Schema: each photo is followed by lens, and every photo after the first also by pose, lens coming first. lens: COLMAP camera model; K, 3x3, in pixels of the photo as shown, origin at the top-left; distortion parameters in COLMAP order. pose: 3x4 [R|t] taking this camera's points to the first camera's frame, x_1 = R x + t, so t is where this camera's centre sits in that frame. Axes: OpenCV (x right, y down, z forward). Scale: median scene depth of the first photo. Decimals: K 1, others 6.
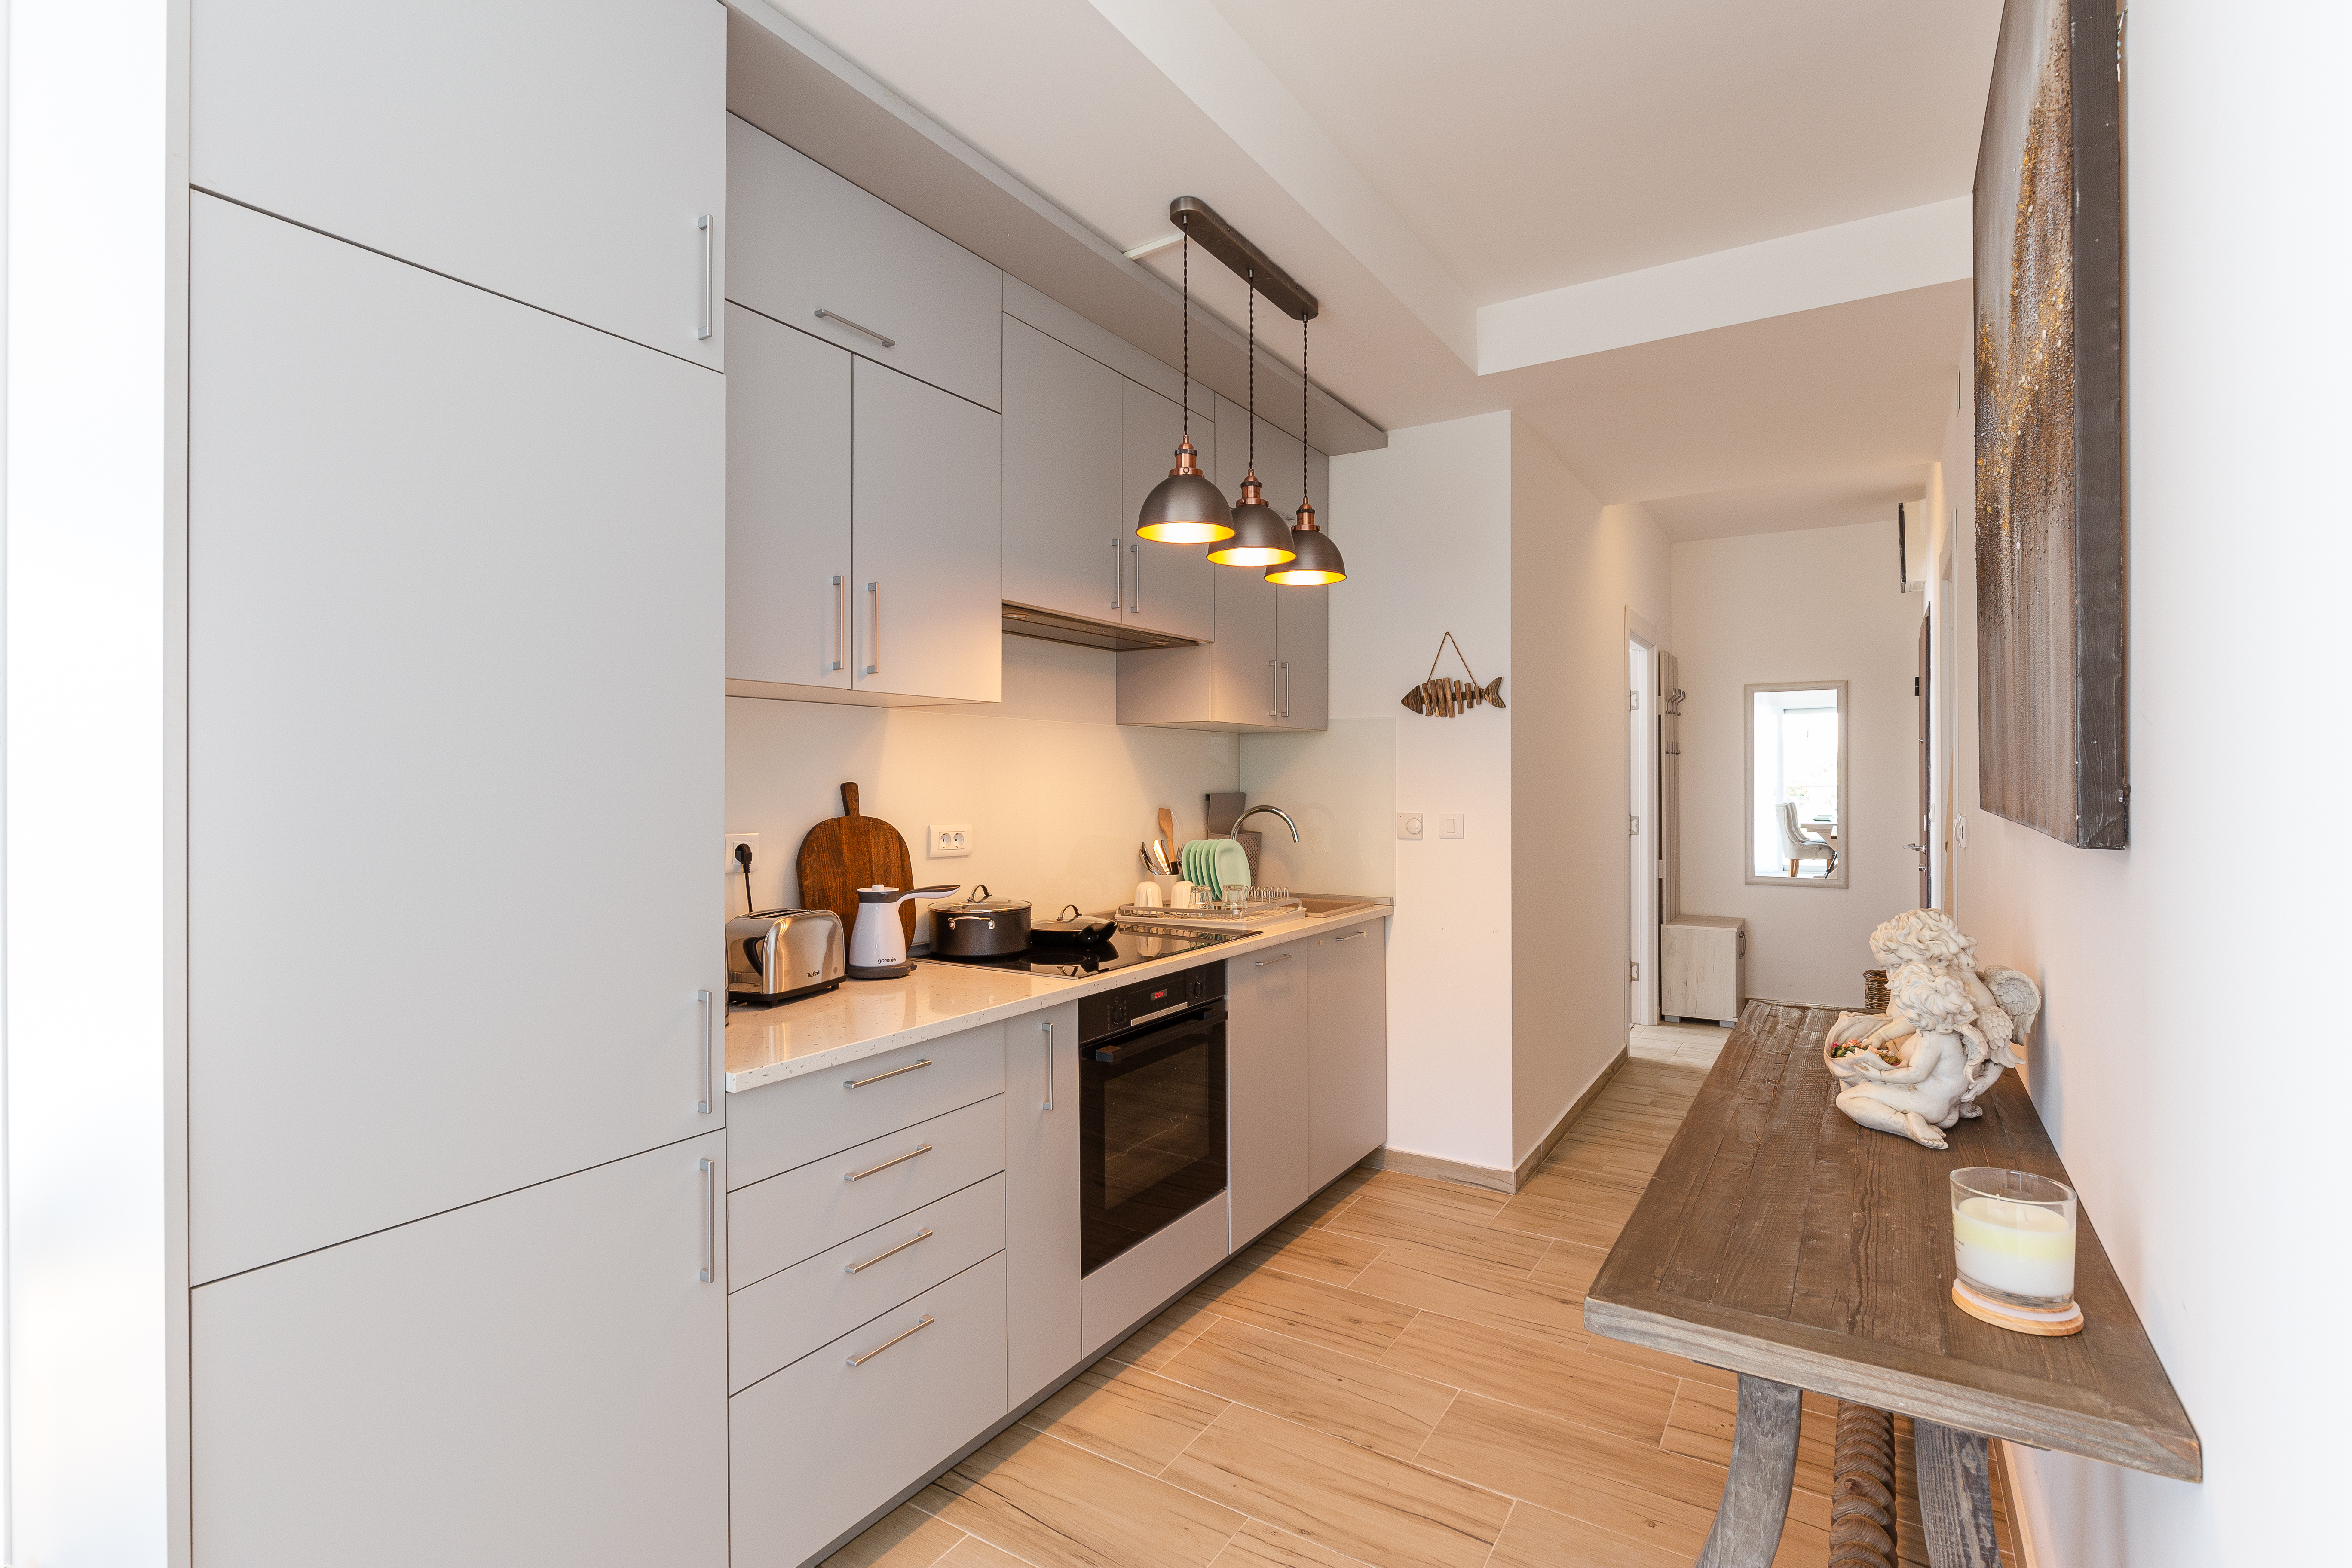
lens RADIAL K [[1147.5, 0, 1159.8], [0, 1147.5, 764.8], [0, 0, 1]] dist [-0.005347, 0.000967]
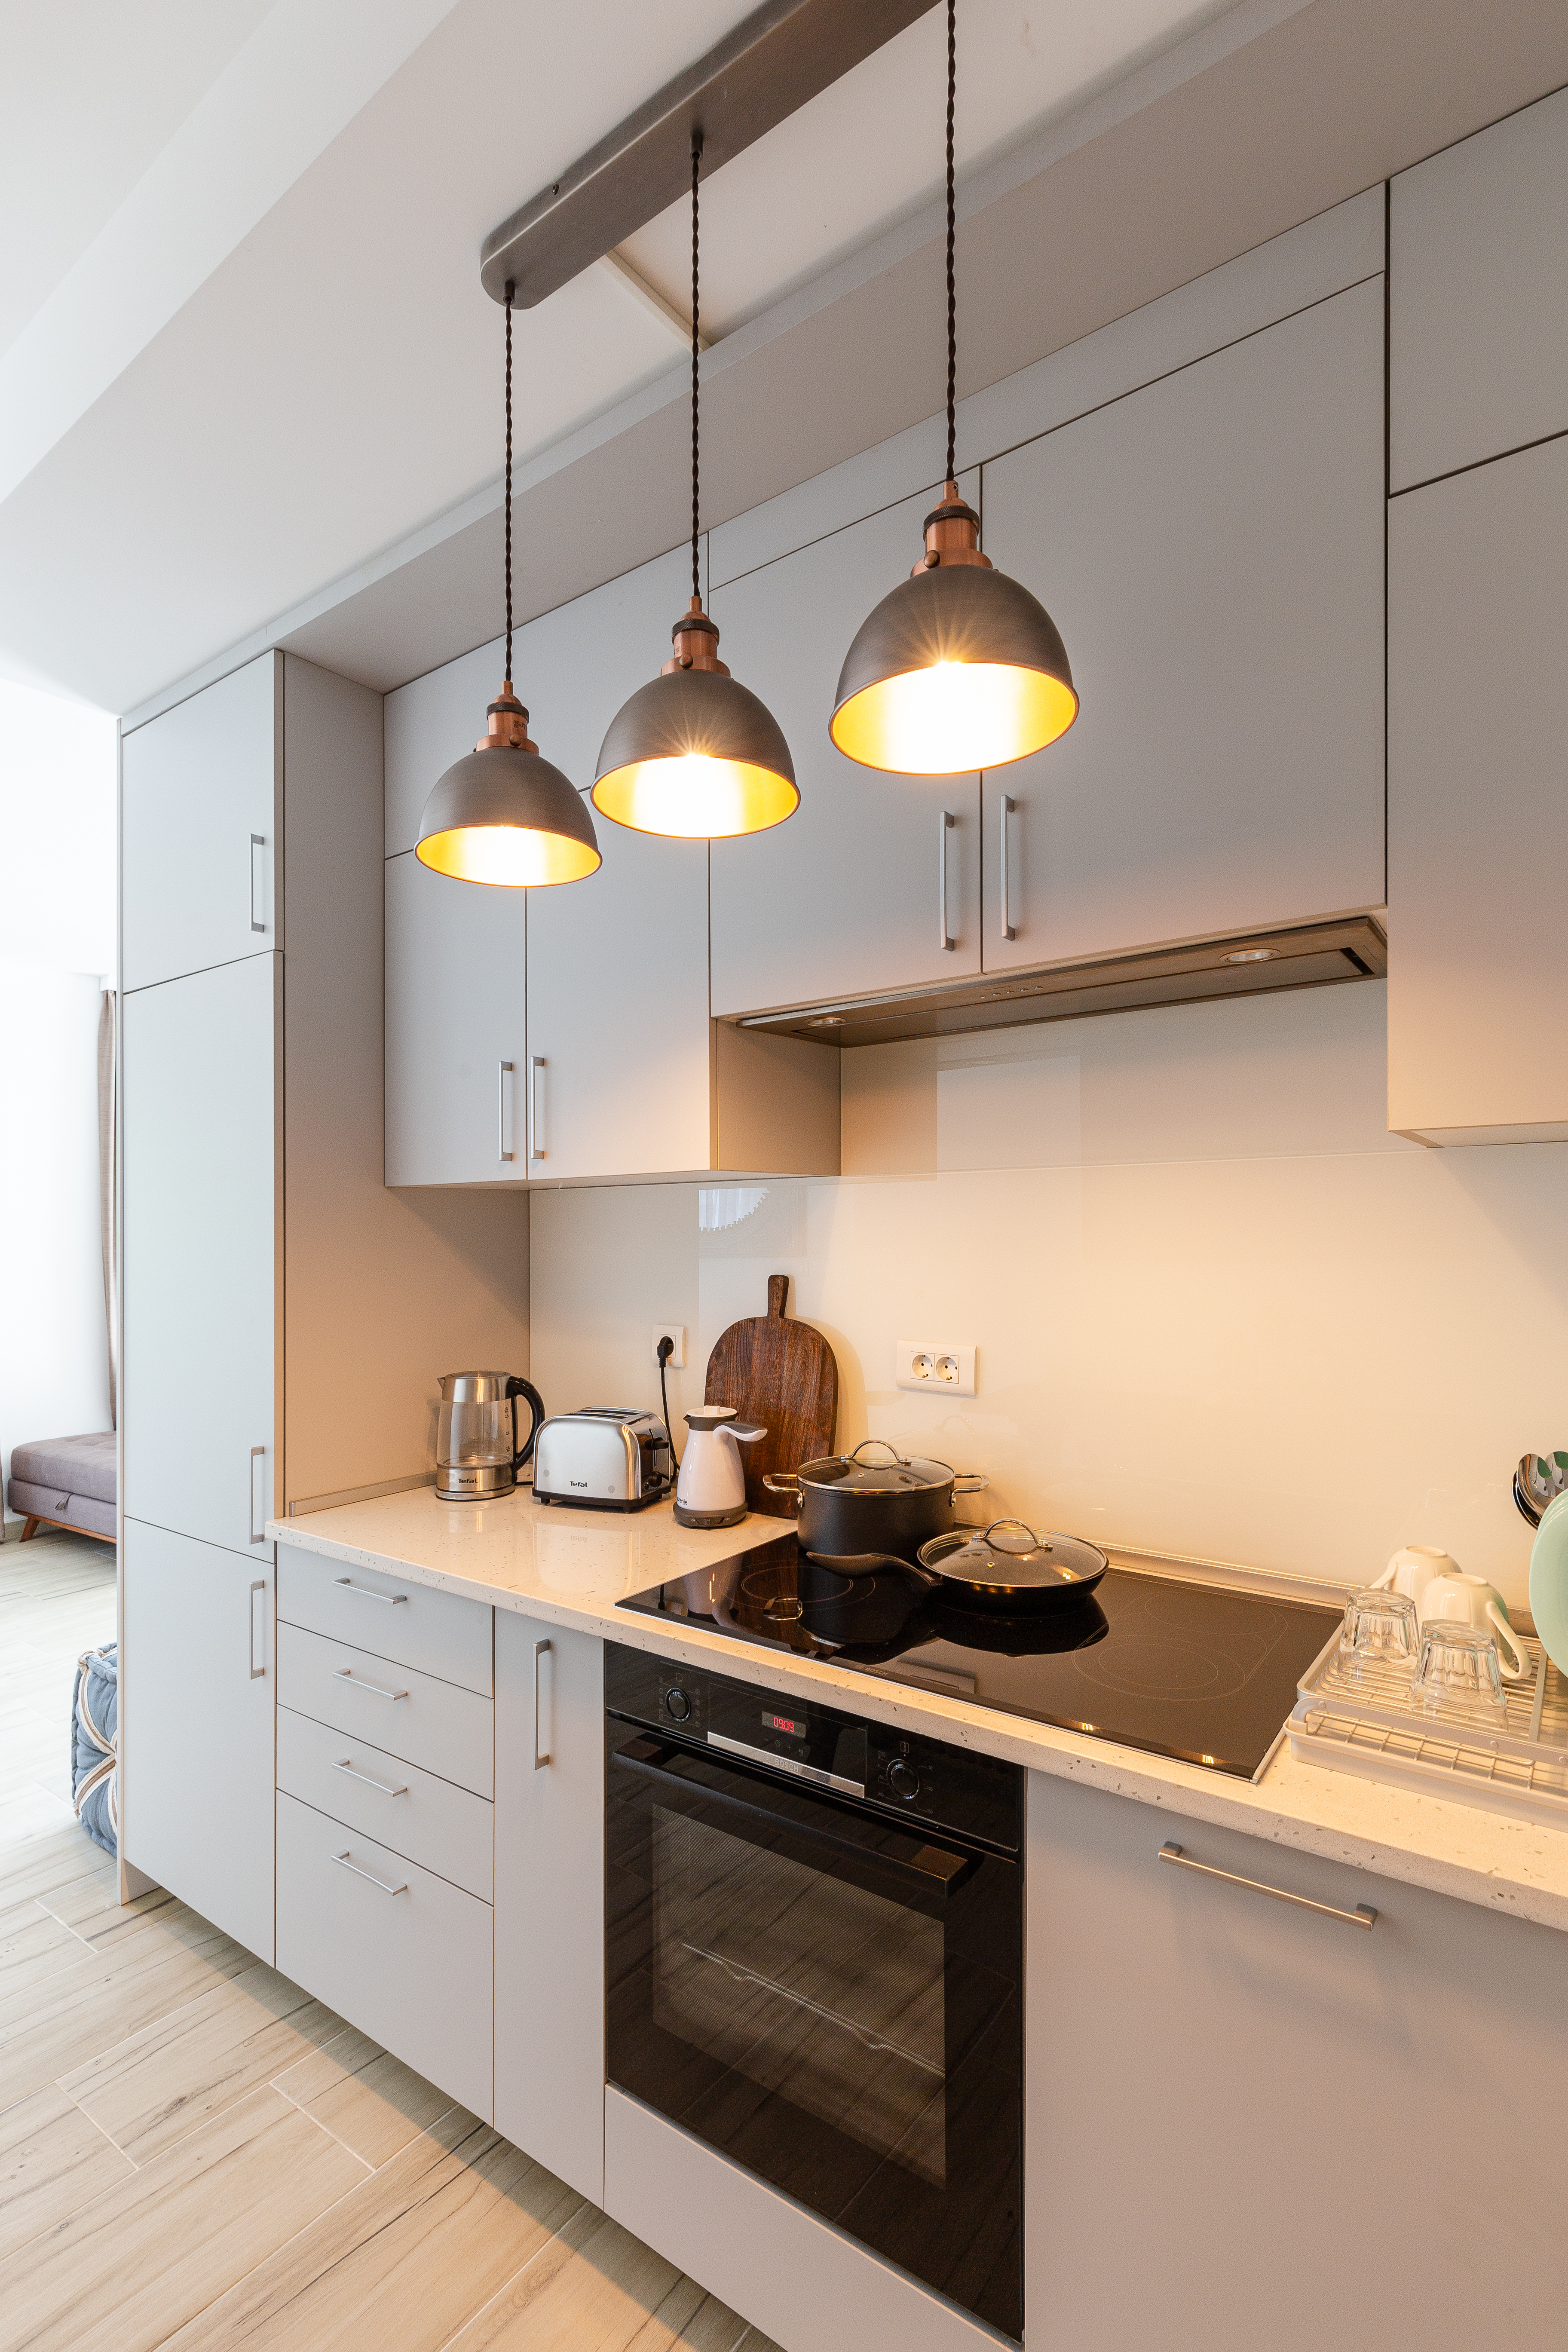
lens RADIAL K [[1085.4, 0, 782.8], [0, 1085.4, 1176.3], [0, 0, 1]] dist [0.006366, -0.001954]
pose [[-0.073545, -0.049107, -0.996082, 0.451597], [0.026620, 0.998334, -0.051183, -0.013180], [0.996937, -0.030280, -0.072115, 0.977137]]
